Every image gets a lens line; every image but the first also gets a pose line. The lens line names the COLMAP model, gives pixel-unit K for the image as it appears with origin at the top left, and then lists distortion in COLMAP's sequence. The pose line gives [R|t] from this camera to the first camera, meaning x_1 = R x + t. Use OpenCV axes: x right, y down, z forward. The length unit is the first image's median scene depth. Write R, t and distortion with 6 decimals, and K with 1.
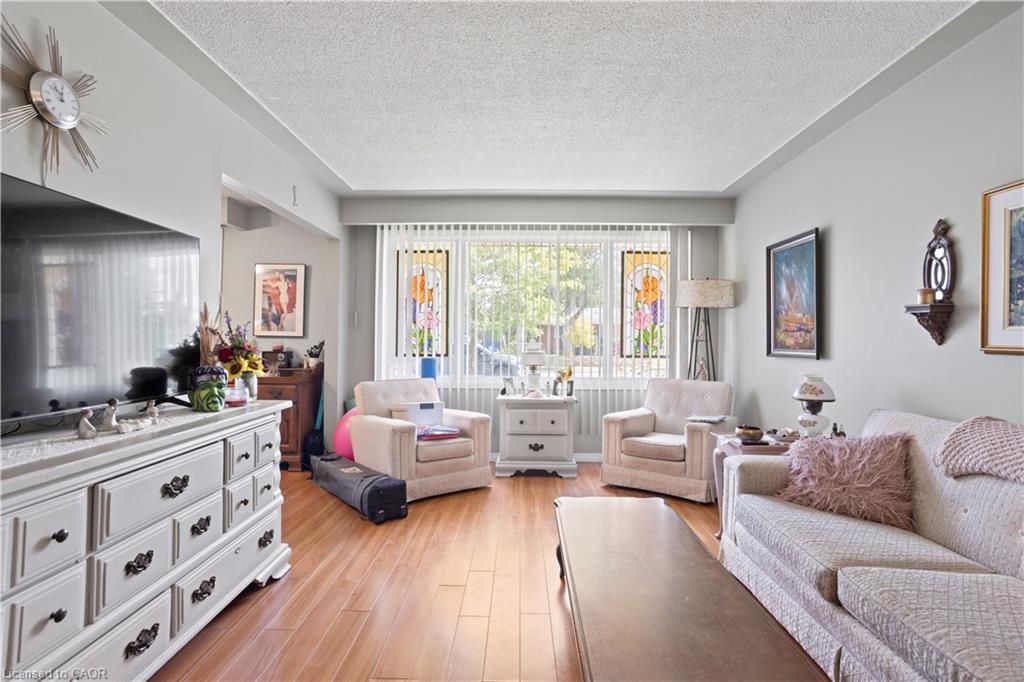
lens RADIAL K [[492.9, 0, 509.0], [0, 492.9, 339.8], [0, 0, 1]] dist [-0.038390, 0.015116]
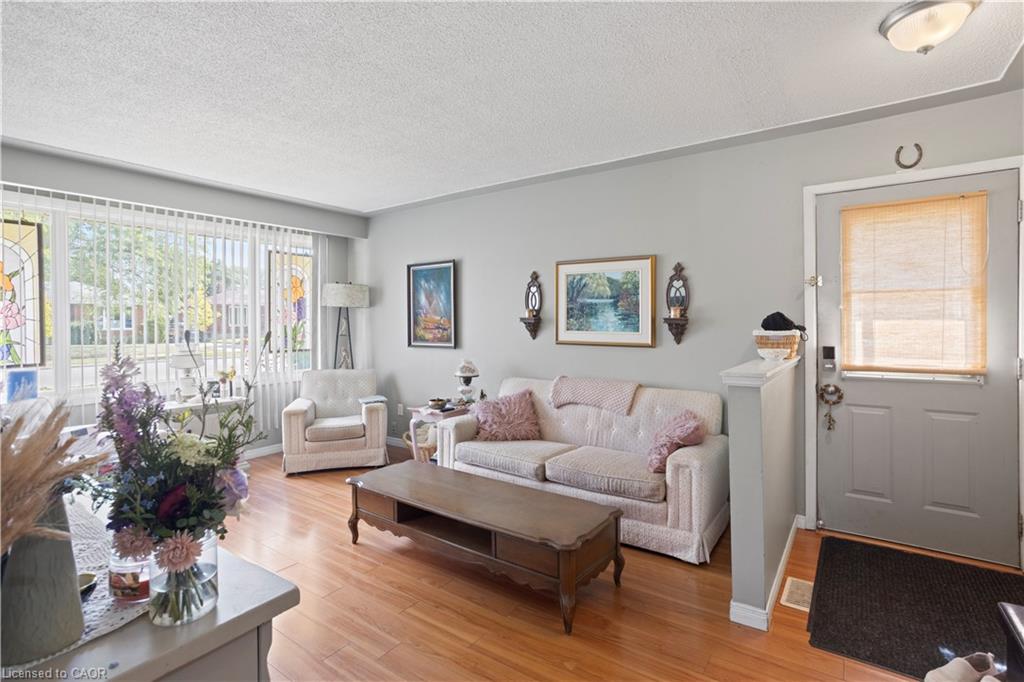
lens RADIAL K [[492.9, 0, 512.4], [0, 492.9, 331.8], [0, 0, 1]] dist [-0.038390, 0.015116]
pose [[0.563723, -0.027287, 0.825513, -0.508111], [0.008252, 0.999590, 0.027406, -0.051192], [-0.825923, -0.008638, 0.563717, 0.005605]]
